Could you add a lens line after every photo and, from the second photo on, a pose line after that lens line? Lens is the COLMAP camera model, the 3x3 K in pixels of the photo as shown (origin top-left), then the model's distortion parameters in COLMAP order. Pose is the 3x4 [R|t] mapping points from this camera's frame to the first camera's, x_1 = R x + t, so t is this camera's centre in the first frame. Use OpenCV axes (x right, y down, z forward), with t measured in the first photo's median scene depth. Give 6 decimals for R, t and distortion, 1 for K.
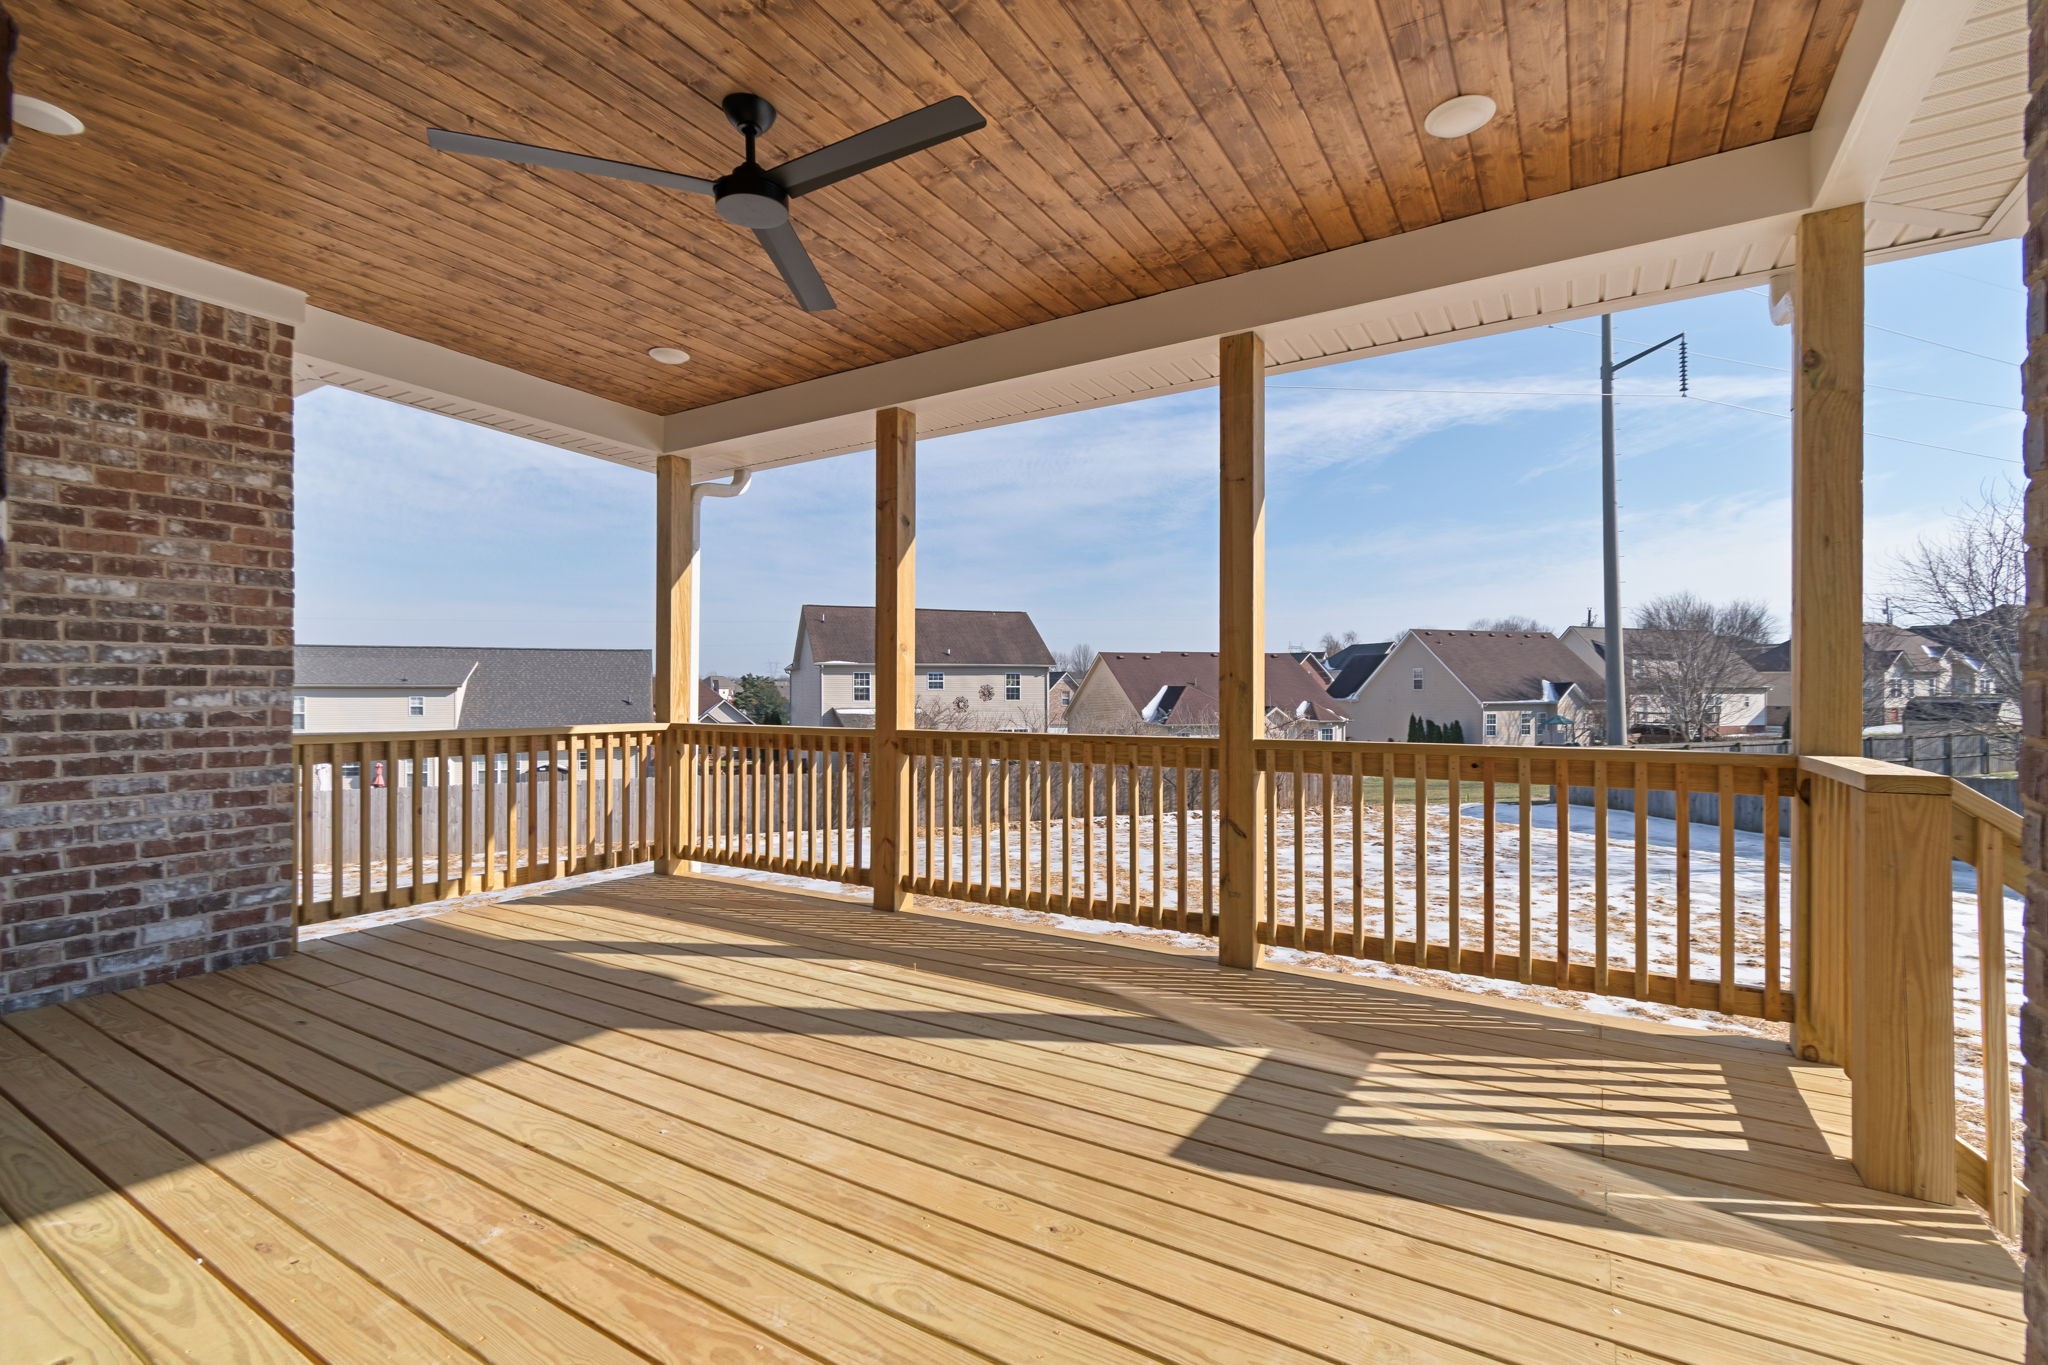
lens RADIAL K [[917.5, 0, 1035.0], [0, 917.5, 688.7], [0, 0, 1]] dist [0.003153, 0.000197]
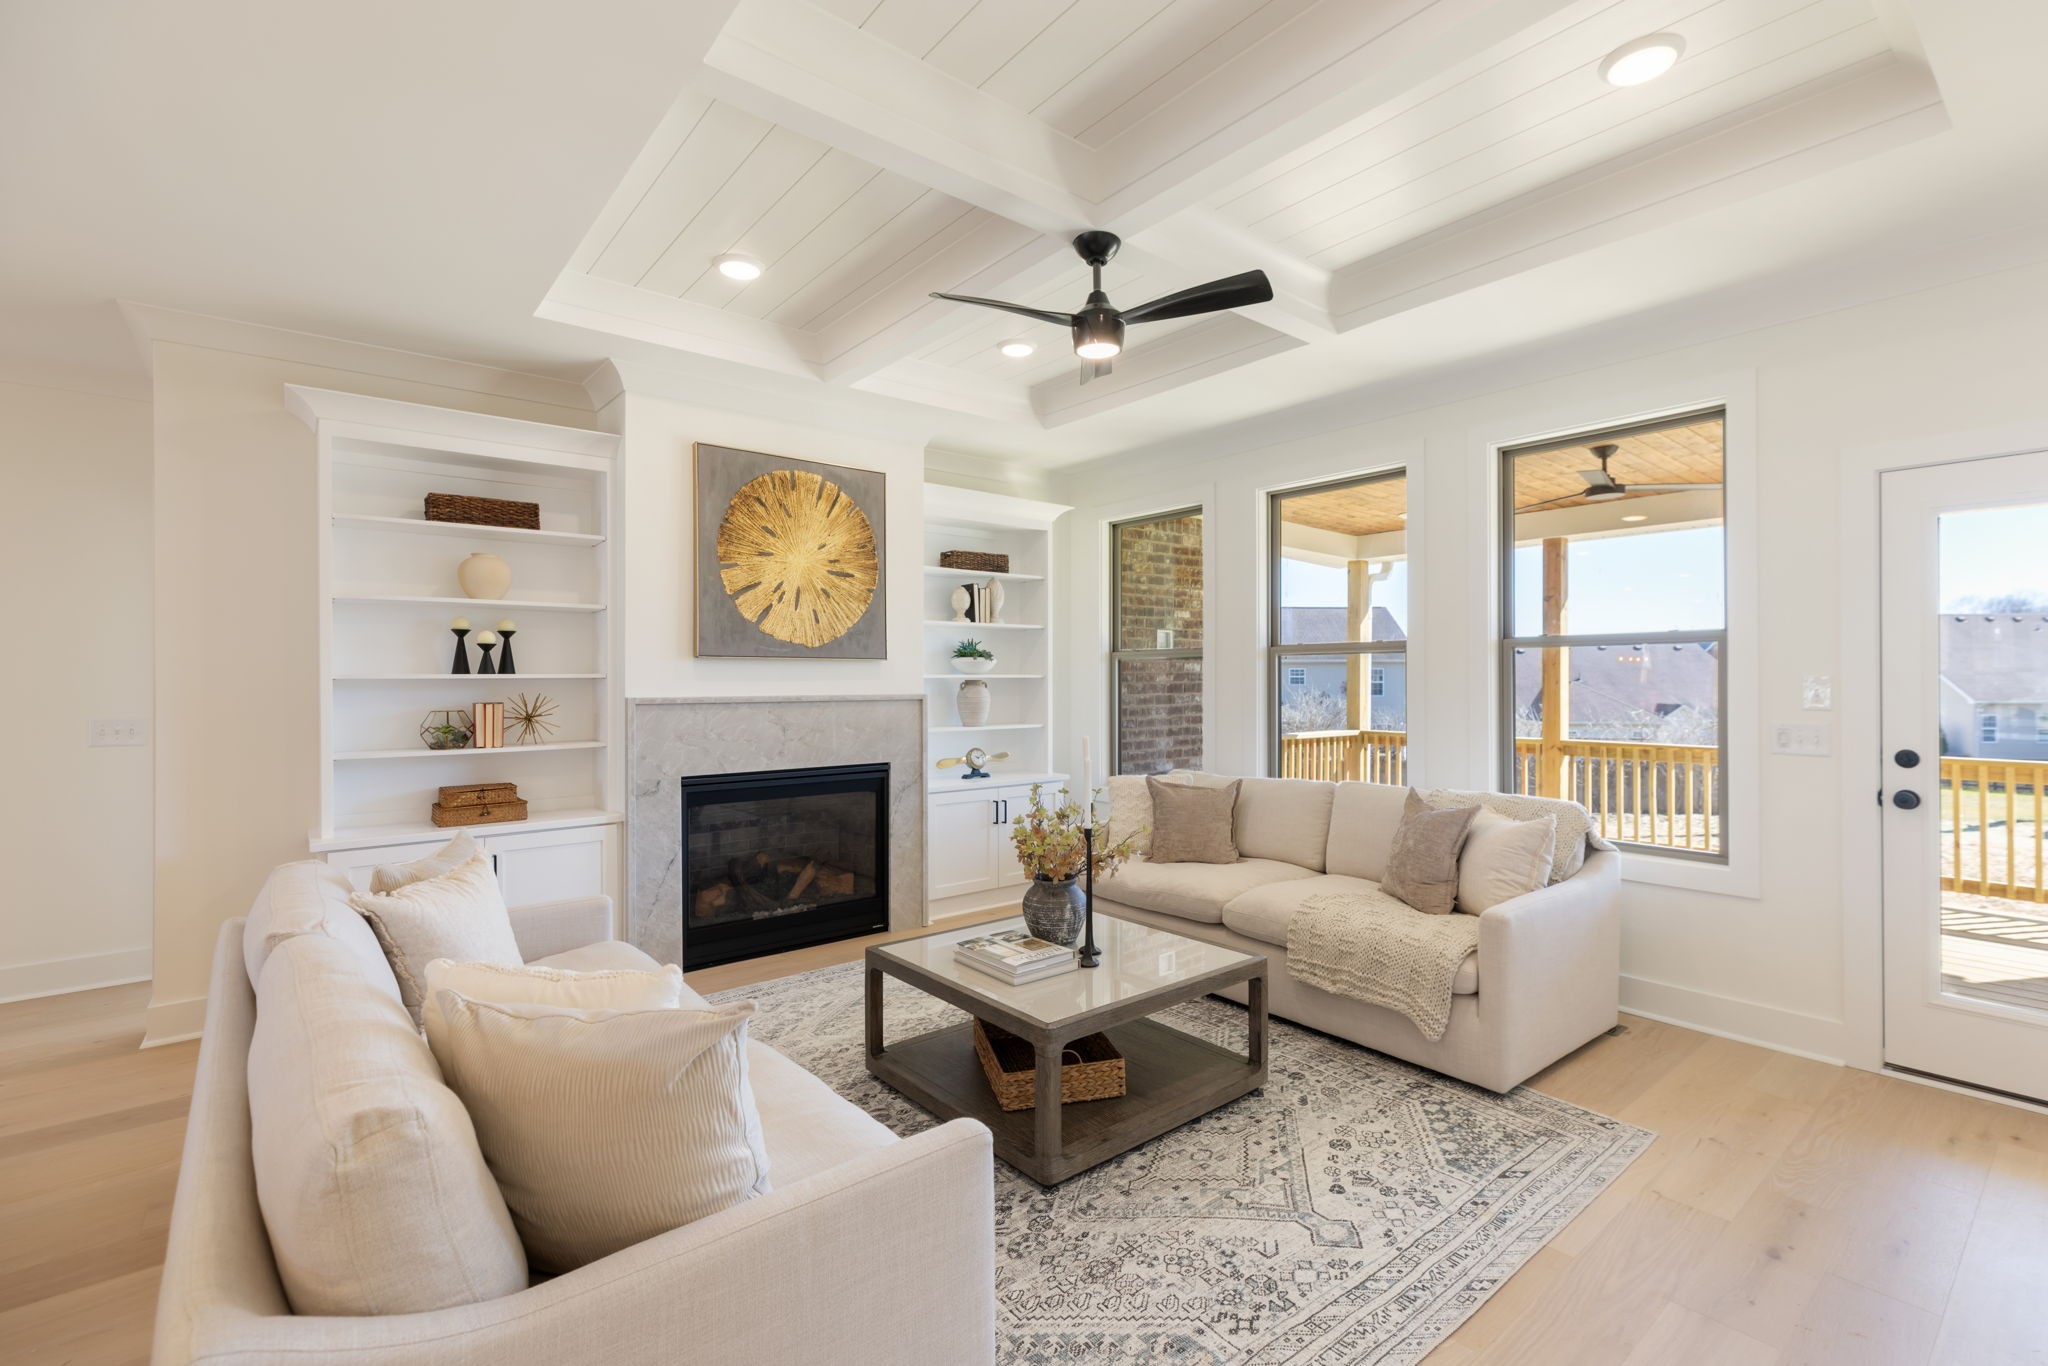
lens RADIAL K [[917.5, 0, 1022.3], [0, 917.5, 681.8], [0, 0, 1]] dist [0.003153, 0.000197]
pose [[0.943926, 0.000927, -0.330157, -0.687773], [0.000643, 0.999989, 0.004647, -0.086778], [0.330157, -0.004599, 0.943915, -1.100974]]
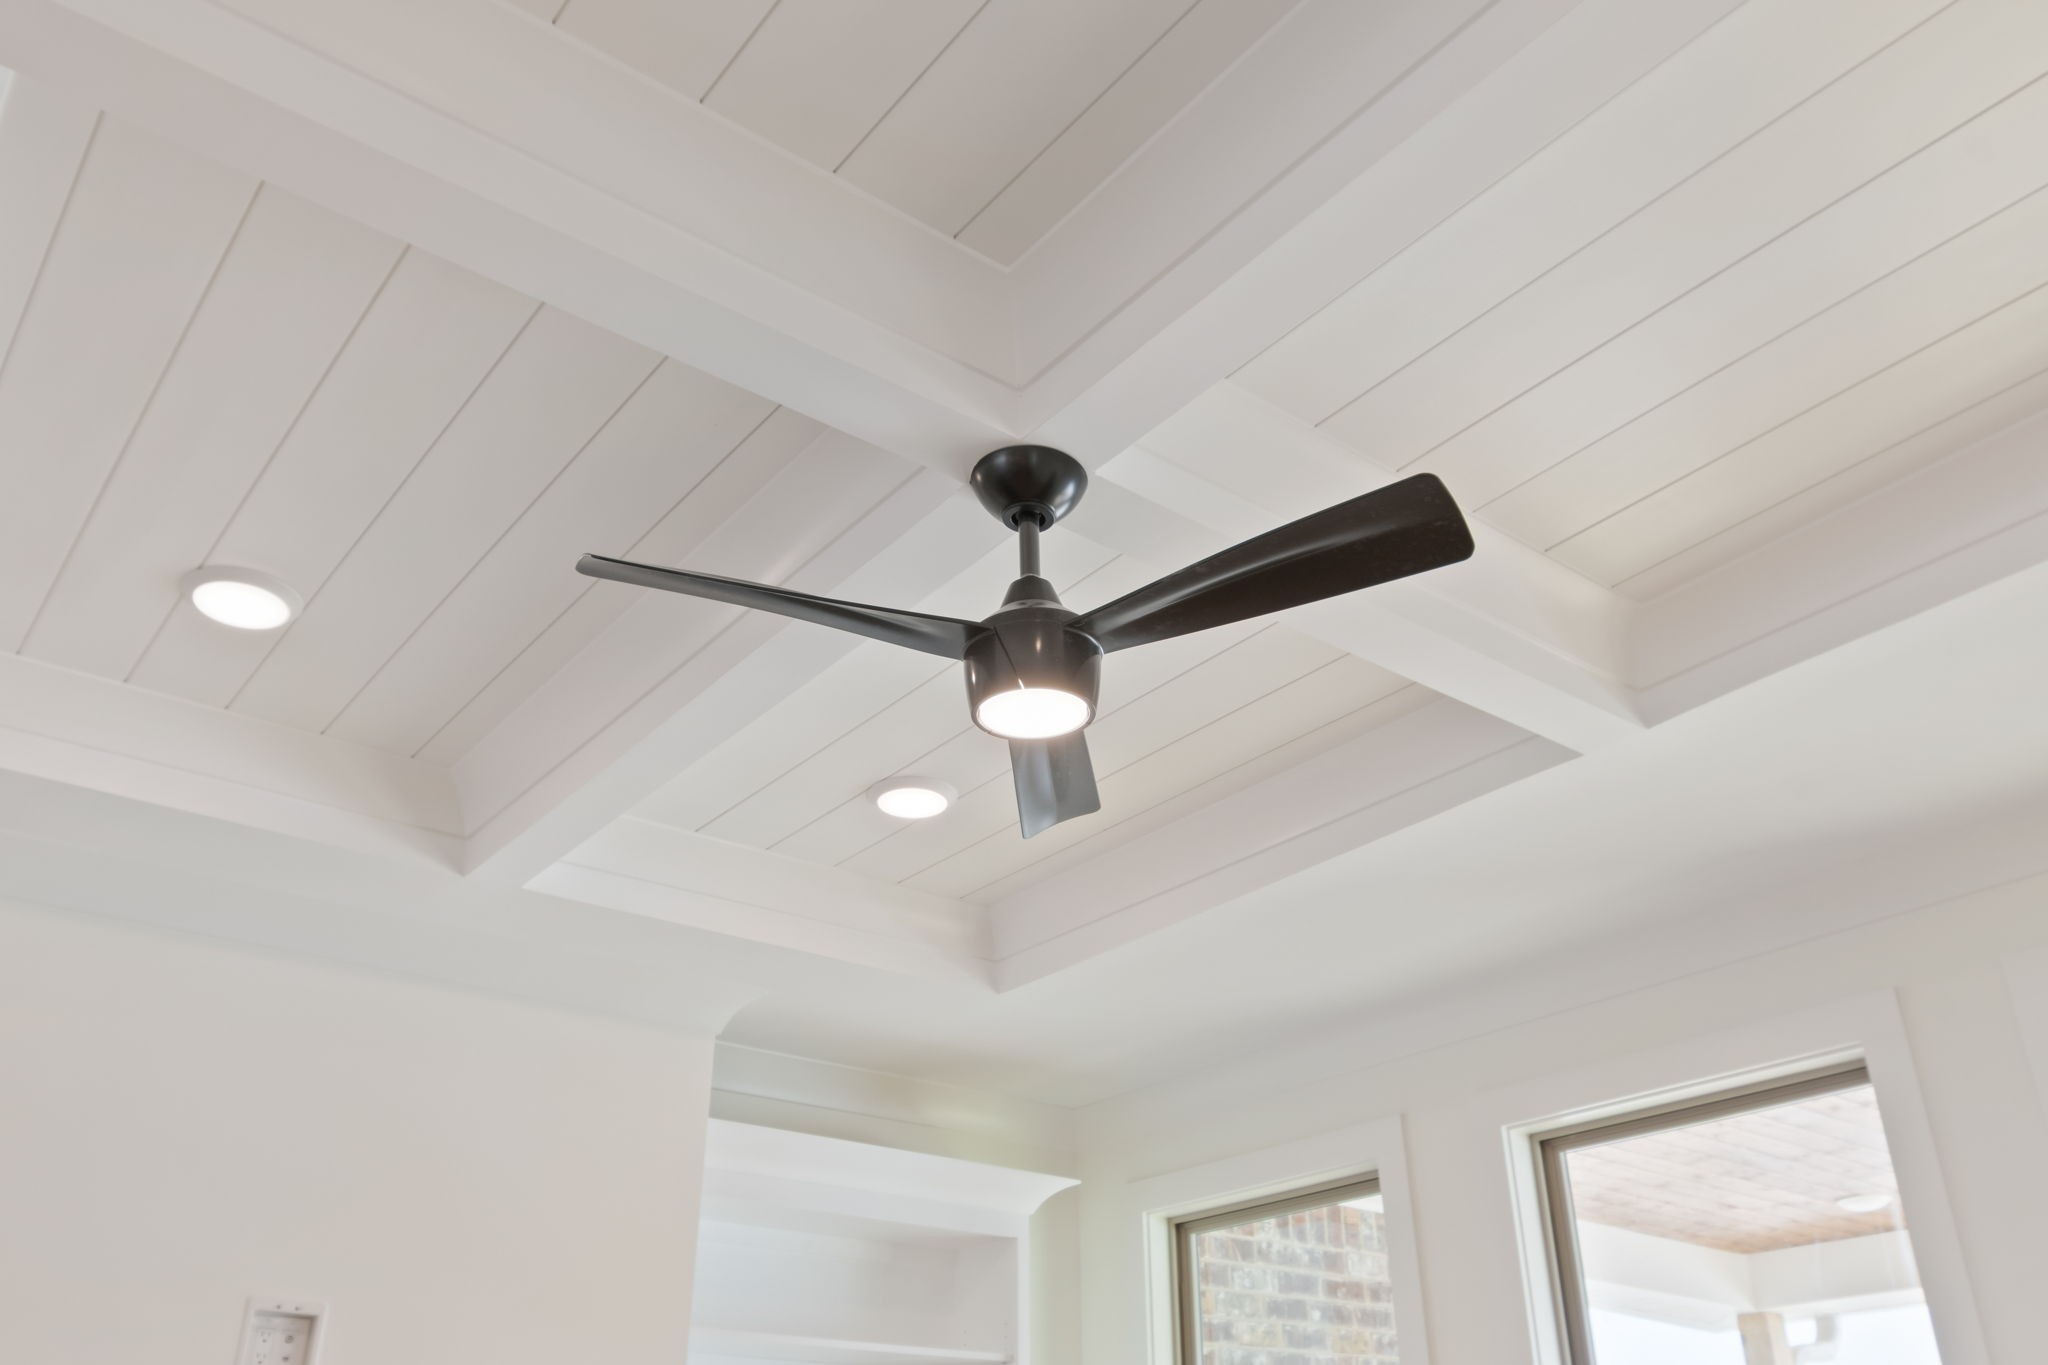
lens RADIAL K [[1704.4, 0, 1025.0], [0, 1704.4, 693.2], [0, 0, 1]] dist [-0.011739, -0.014743]
pose [[0.936492, -0.165272, -0.309302, -0.722642], [0.002760, 0.885431, -0.464763, -0.121733], [0.350678, 0.434393, 0.829655, -0.735409]]
